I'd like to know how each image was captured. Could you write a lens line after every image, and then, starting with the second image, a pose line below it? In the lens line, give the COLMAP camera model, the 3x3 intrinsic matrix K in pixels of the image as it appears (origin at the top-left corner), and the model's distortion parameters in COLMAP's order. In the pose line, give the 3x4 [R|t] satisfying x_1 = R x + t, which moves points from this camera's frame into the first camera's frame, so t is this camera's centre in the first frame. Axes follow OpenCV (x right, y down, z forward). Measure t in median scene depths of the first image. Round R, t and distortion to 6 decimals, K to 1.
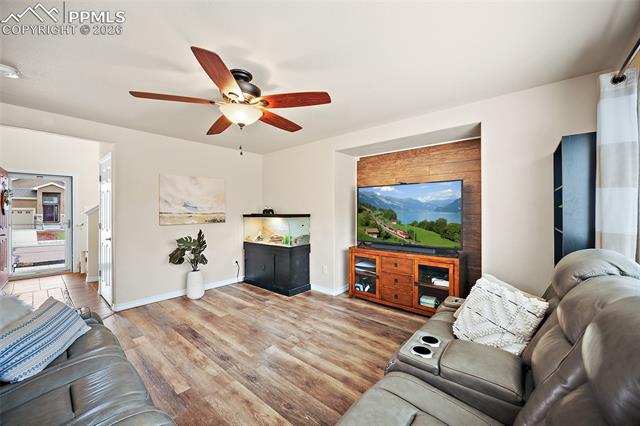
lens RADIAL K [[254.3, 0, 324.3], [0, 254.3, 212.0], [0, 0, 1]] dist [-0.003625, 0.000596]
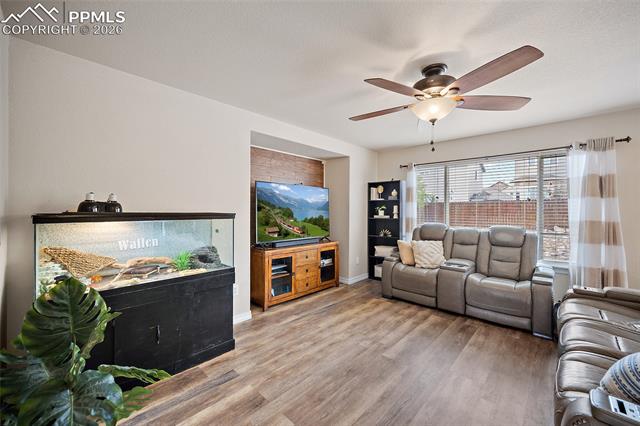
lens RADIAL K [[254.3, 0, 322.6], [0, 254.3, 210.8], [0, 0, 1]] dist [-0.003625, 0.000596]
pose [[0.046650, 0.003181, 0.998906, -0.794136], [-0.002663, 0.999992, -0.003060, 0.005791], [-0.998908, -0.002517, 0.046658, 0.823654]]
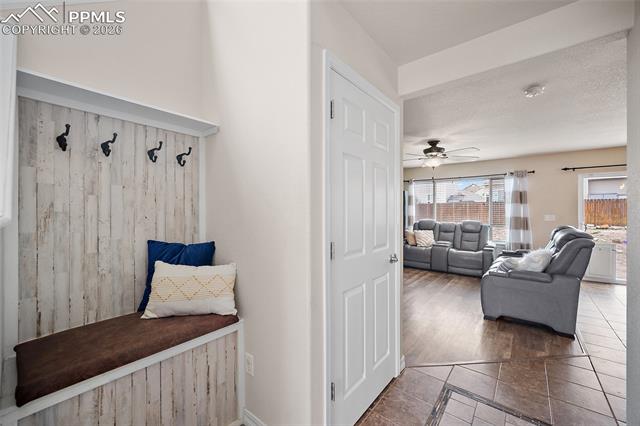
lens RADIAL K [[254.3, 0, 320.9], [0, 254.3, 211.0], [0, 0, 1]] dist [-0.003625, 0.000596]
pose [[-0.019537, 0.003855, 0.999802, -1.387695], [0.001142, 0.999992, -0.003834, 0.004482], [-0.999808, 0.001067, -0.019541, 1.152673]]
